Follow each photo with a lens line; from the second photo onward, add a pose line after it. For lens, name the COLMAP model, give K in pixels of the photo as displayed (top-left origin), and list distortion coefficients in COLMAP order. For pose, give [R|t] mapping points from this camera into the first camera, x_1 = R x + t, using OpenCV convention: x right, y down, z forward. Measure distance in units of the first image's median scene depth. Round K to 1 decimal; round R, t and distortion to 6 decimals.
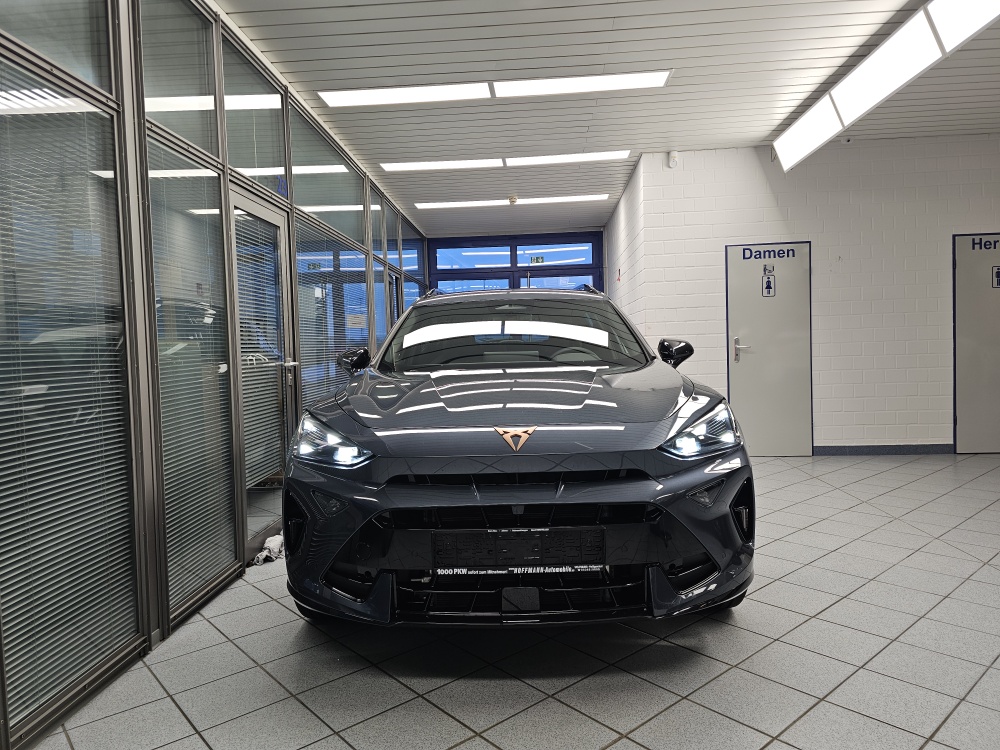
lens RADIAL K [[671.8, 0, 499.1], [0, 671.8, 371.9], [0, 0, 1]] dist [0.006845, -0.008193]
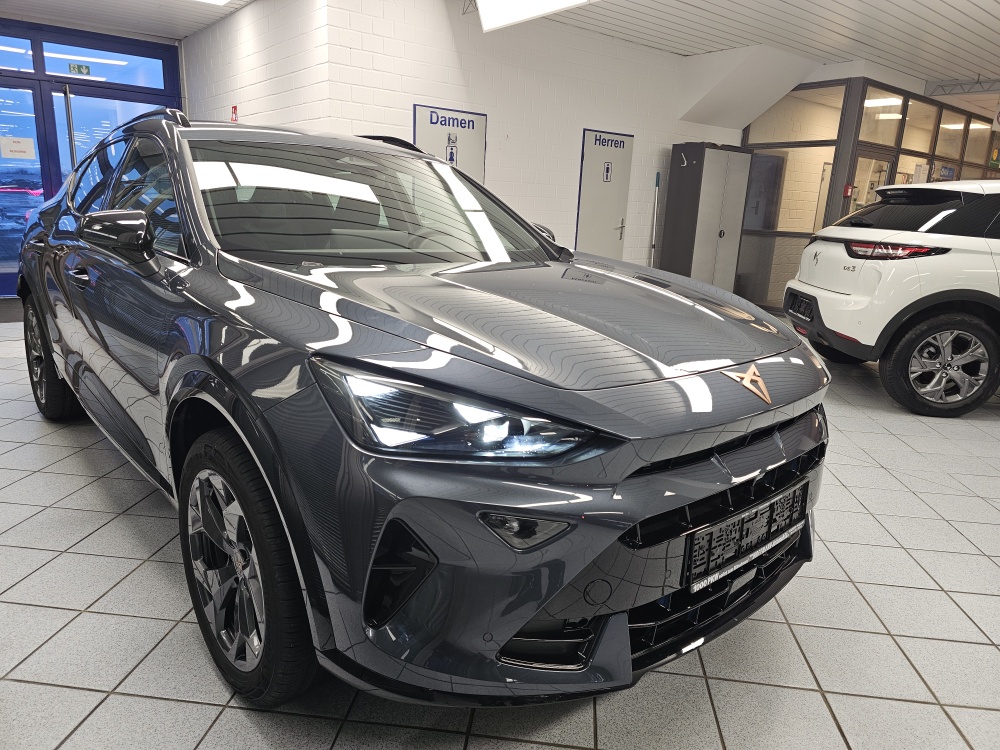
lens RADIAL K [[671.8, 0, 500.9], [0, 671.8, 378.6], [0, 0, 1]] dist [0.006845, -0.008193]
pose [[0.745307, -0.101064, 0.659017, -0.197446], [-0.046277, 0.978219, 0.202352, -0.019313], [-0.665114, -0.181311, 0.724396, 0.218289]]
